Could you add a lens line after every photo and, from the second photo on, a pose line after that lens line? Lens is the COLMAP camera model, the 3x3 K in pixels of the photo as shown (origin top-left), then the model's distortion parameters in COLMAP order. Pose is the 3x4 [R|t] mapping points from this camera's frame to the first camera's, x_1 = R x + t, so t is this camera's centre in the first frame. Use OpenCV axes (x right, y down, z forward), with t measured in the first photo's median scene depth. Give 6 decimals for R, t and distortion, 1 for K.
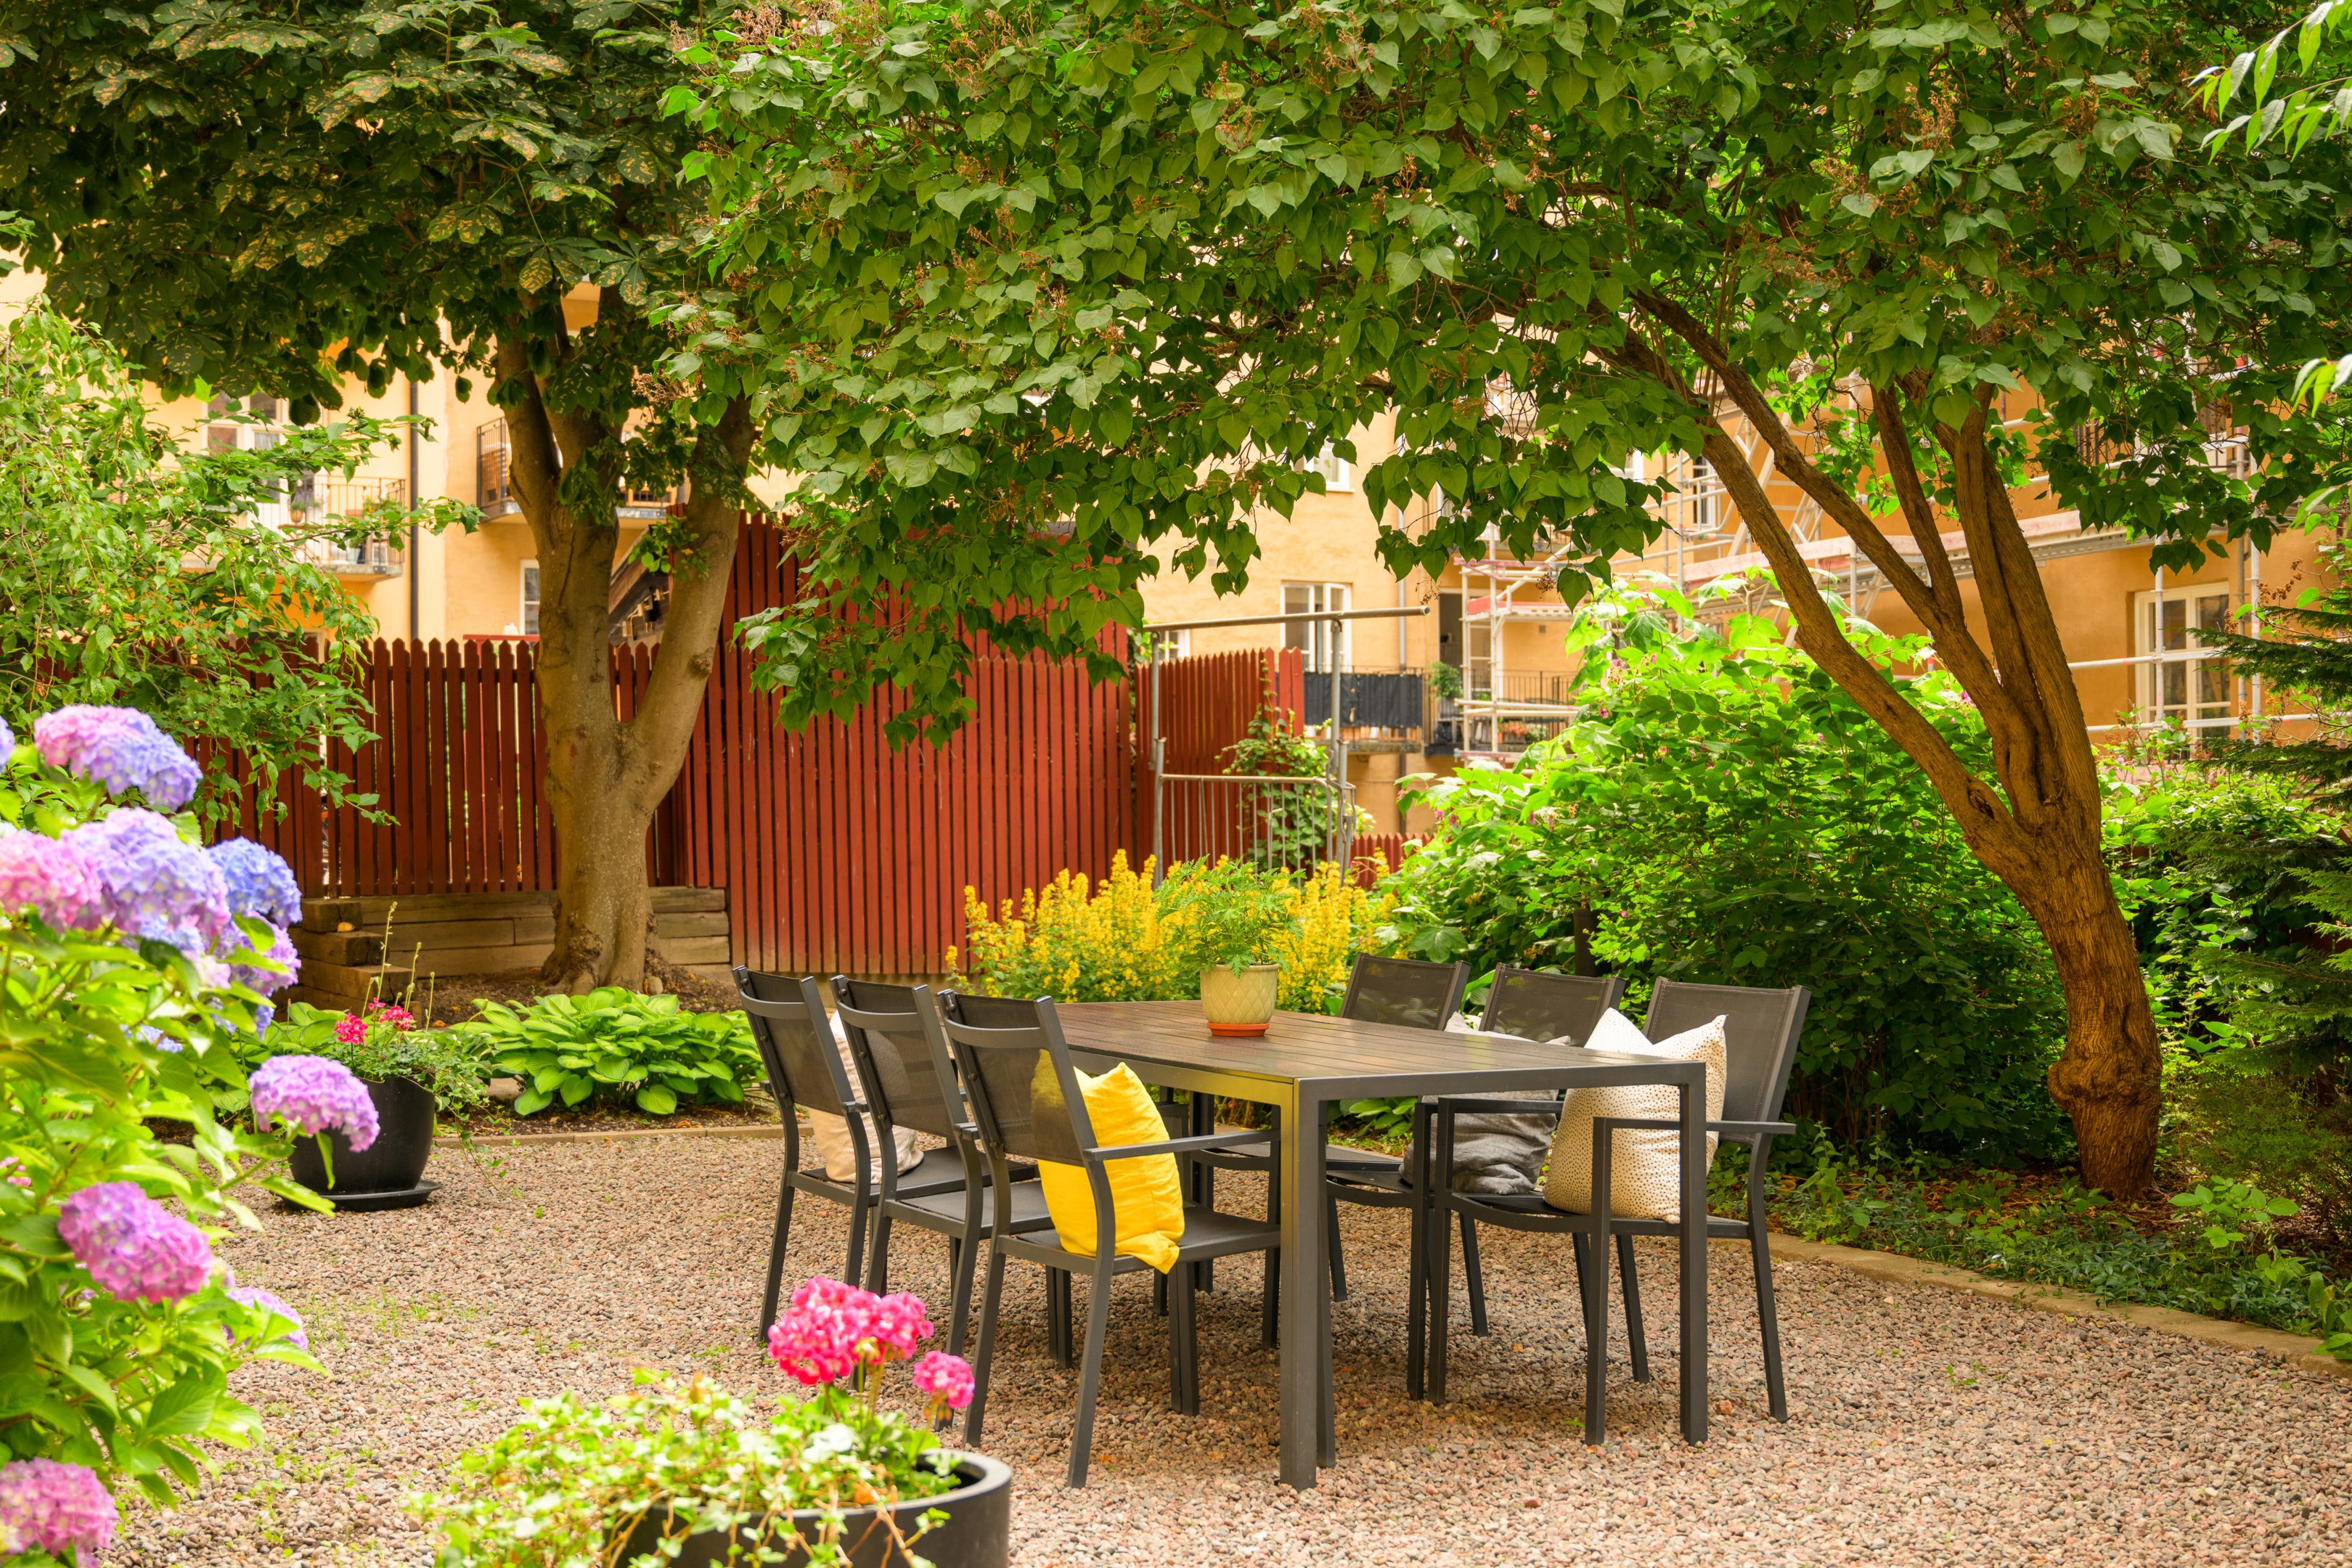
lens RADIAL K [[2779.4, 0, 1176.0], [0, 2779.4, 784.0], [0, 0, 1]] dist [0.001502, -0.035718]
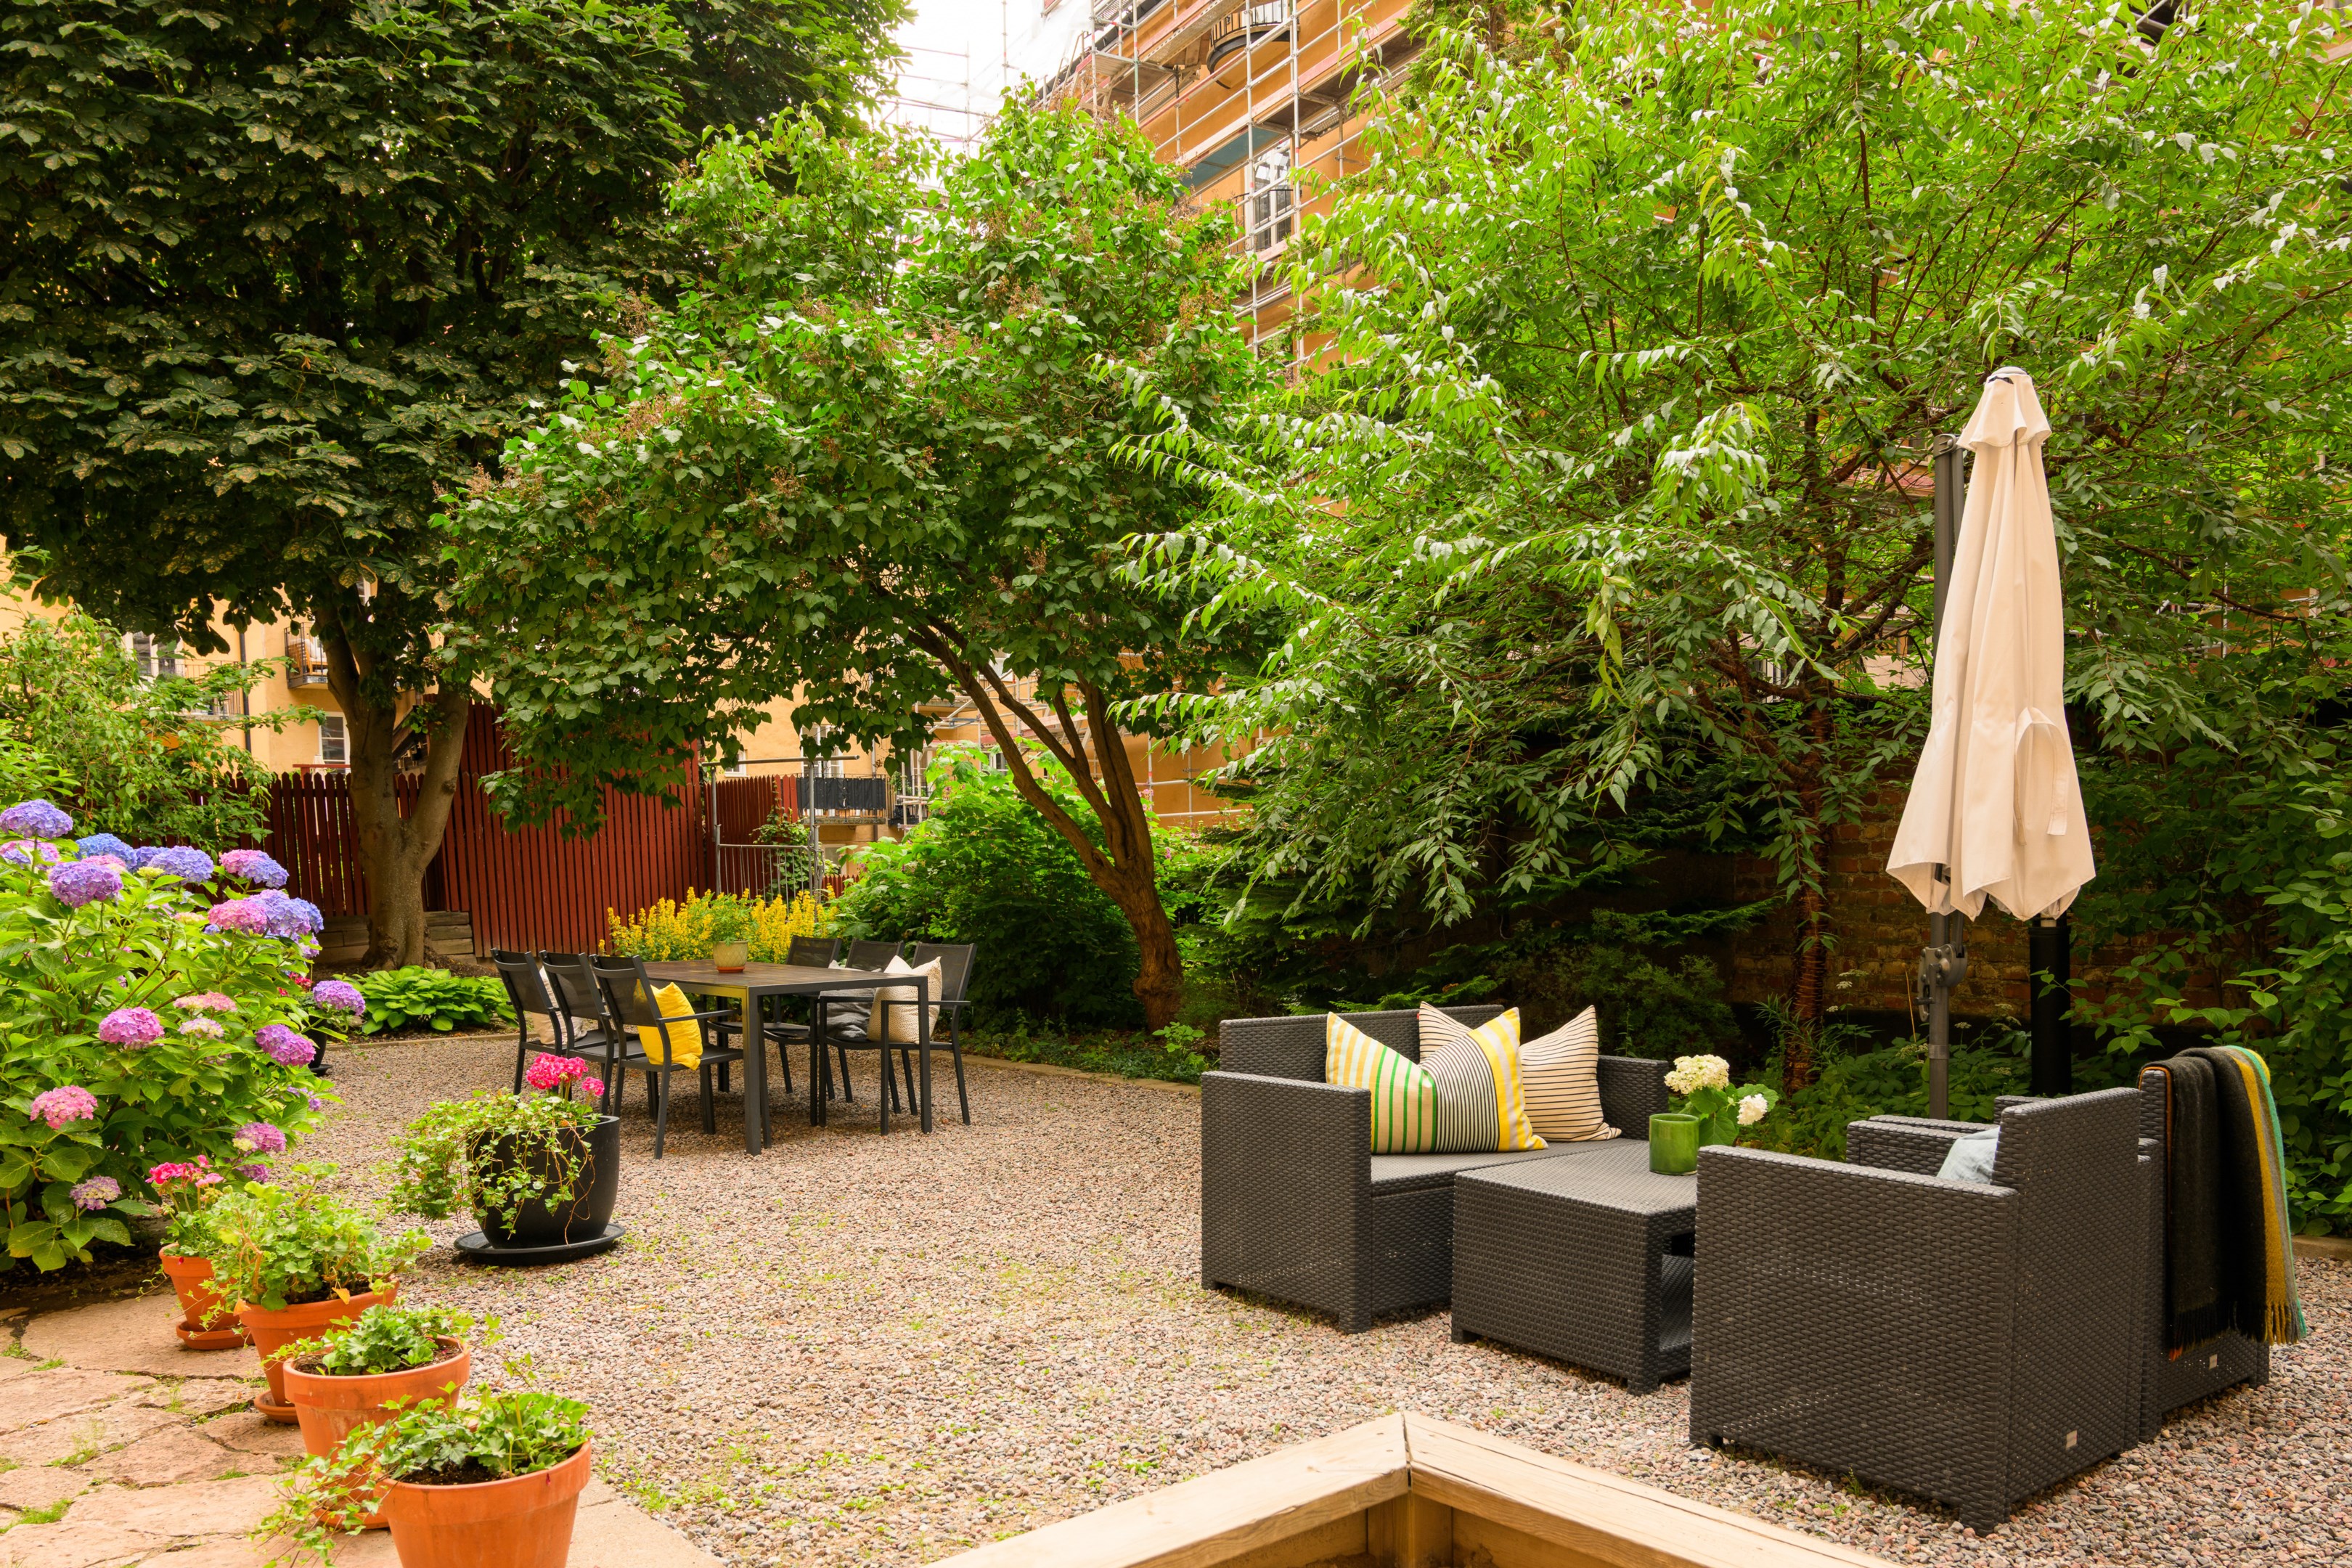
lens RADIAL K [[1725.2, 0, 1180.2], [0, 1725.2, 975.1], [0, 0, 1]] dist [-0.005087, 0.004741]
pose [[0.971304, -0.031512, 0.235746, 0.038496], [0.012221, 0.996487, 0.082847, -0.015882], [-0.237529, -0.077589, 0.968277, -0.367808]]
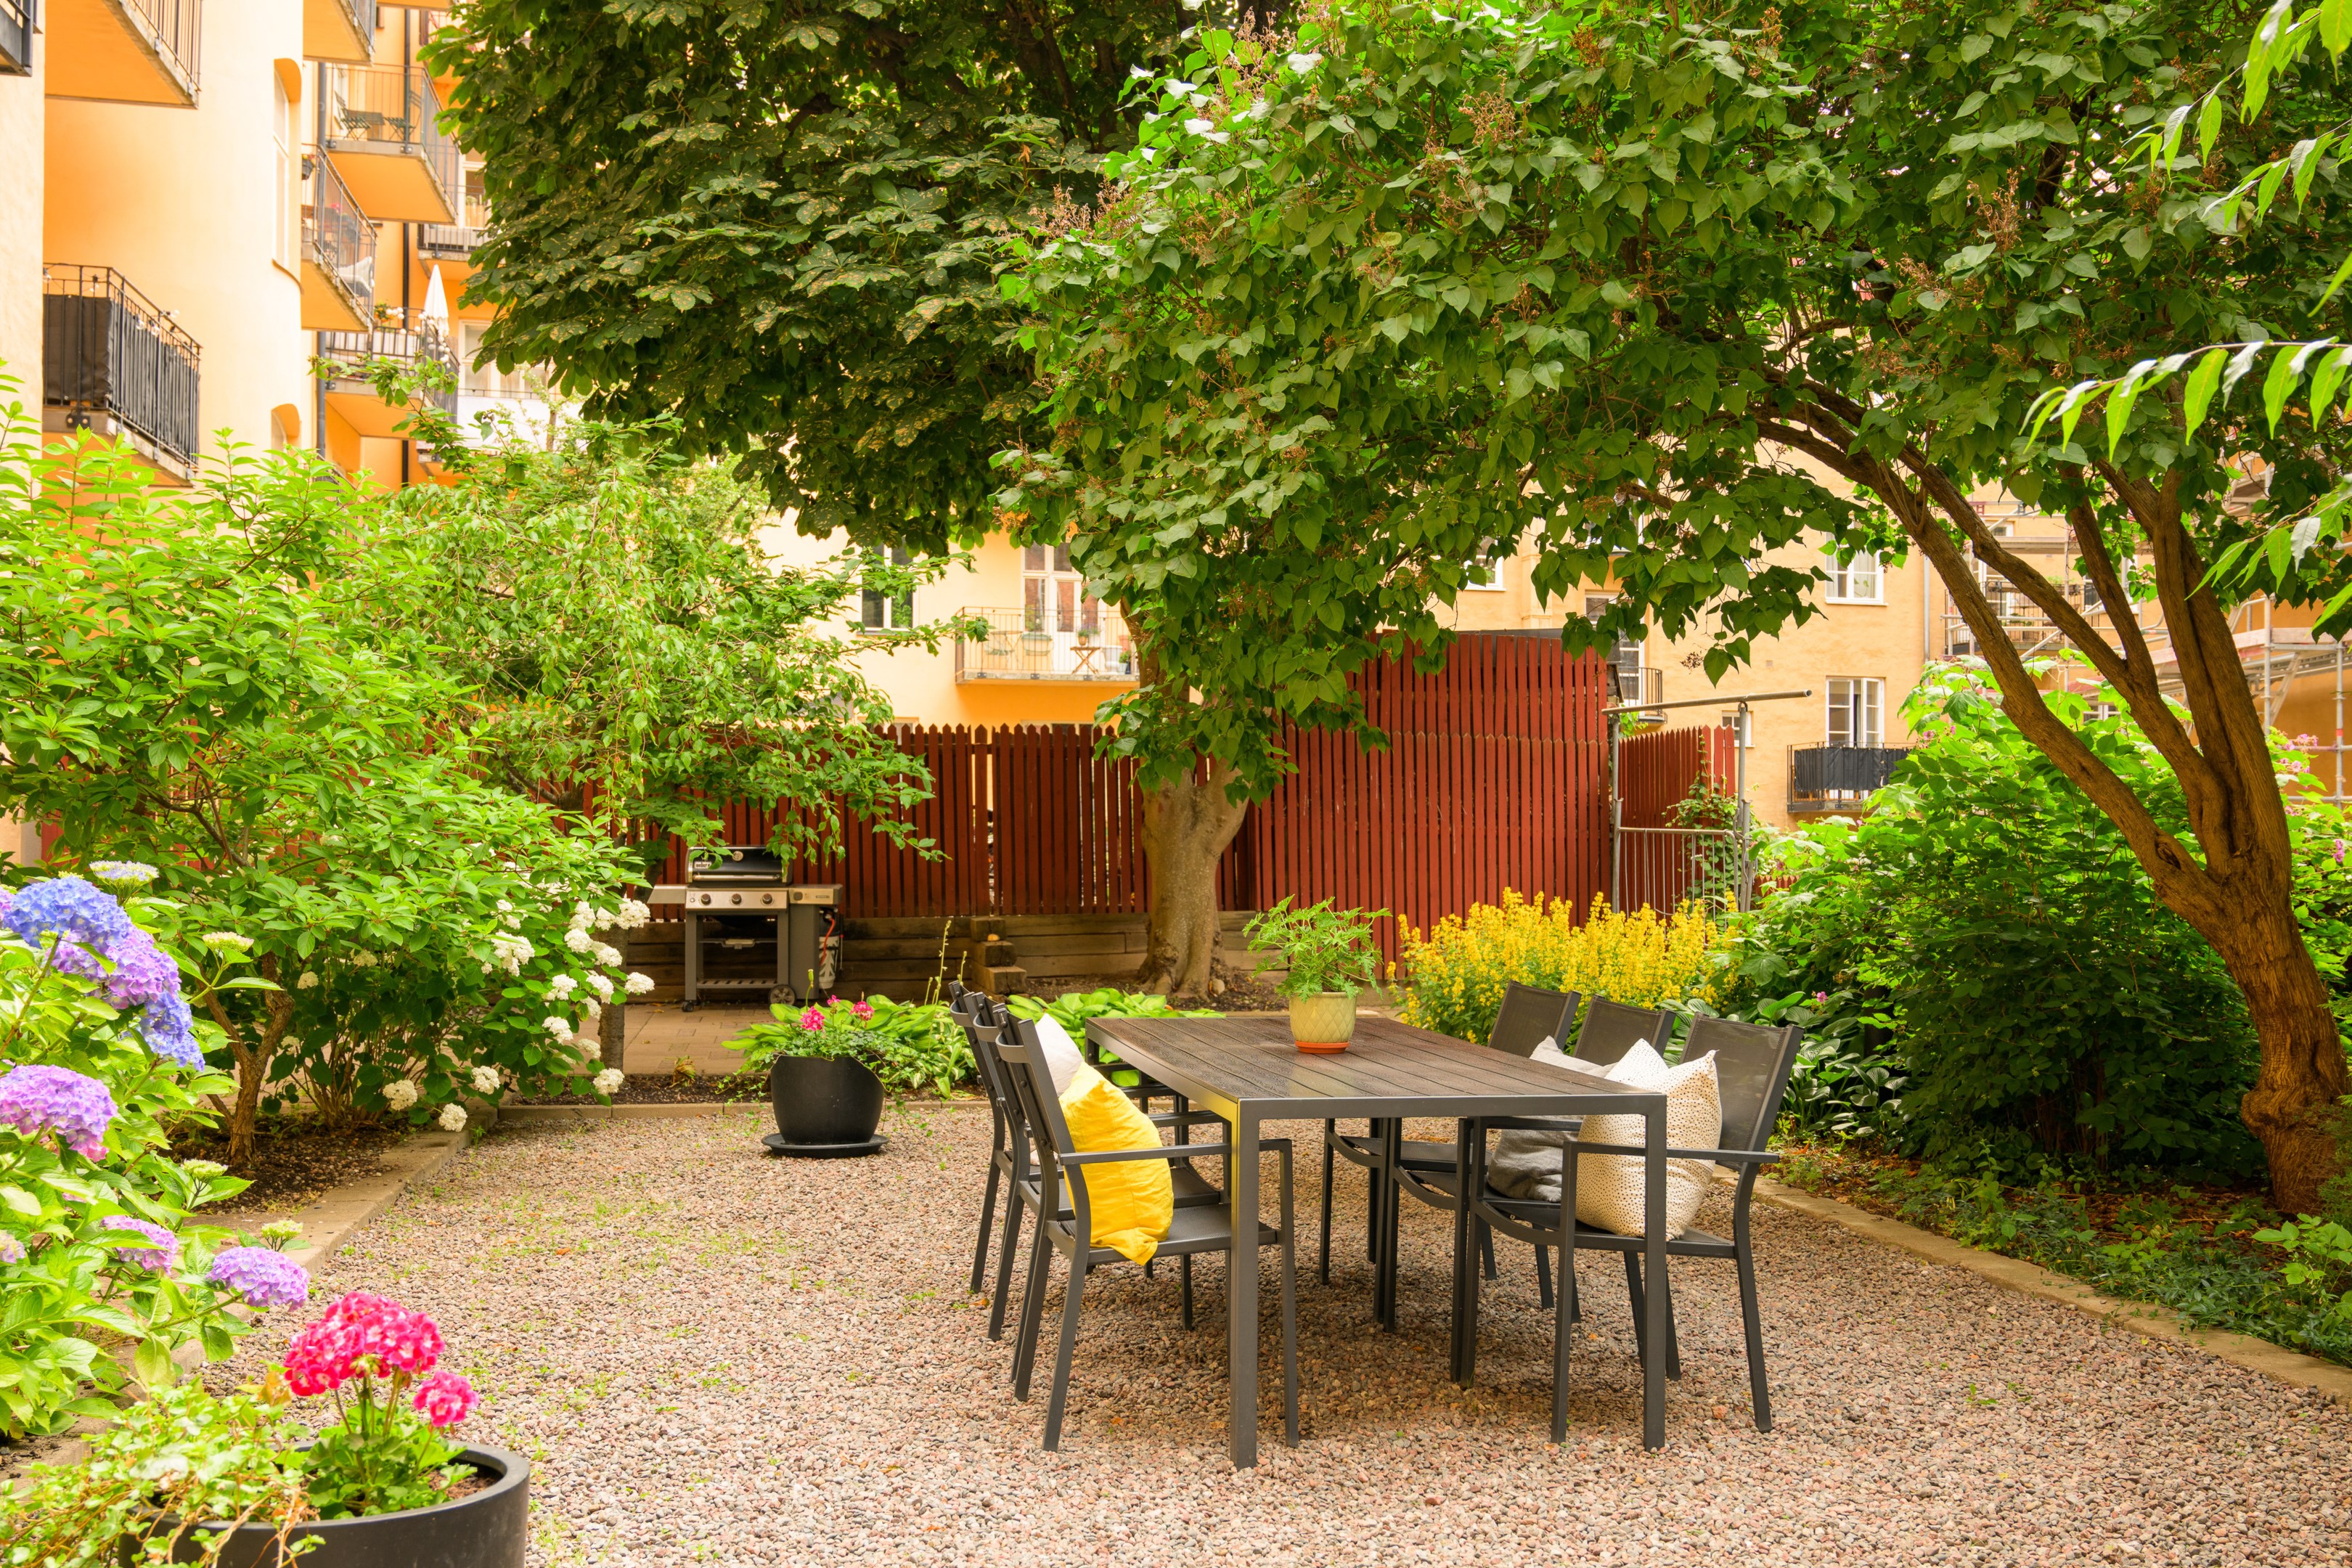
lens RADIAL K [[2017.2, 0, 1317.4], [0, 2017.2, 857.3], [0, 0, 1]] dist [-0.002308, -0.004310]
pose [[0.965332, 0.007298, -0.260924, 0.198350], [-0.004316, 0.999919, 0.011998, -0.000421], [0.260990, -0.010456, 0.965285, 0.161271]]
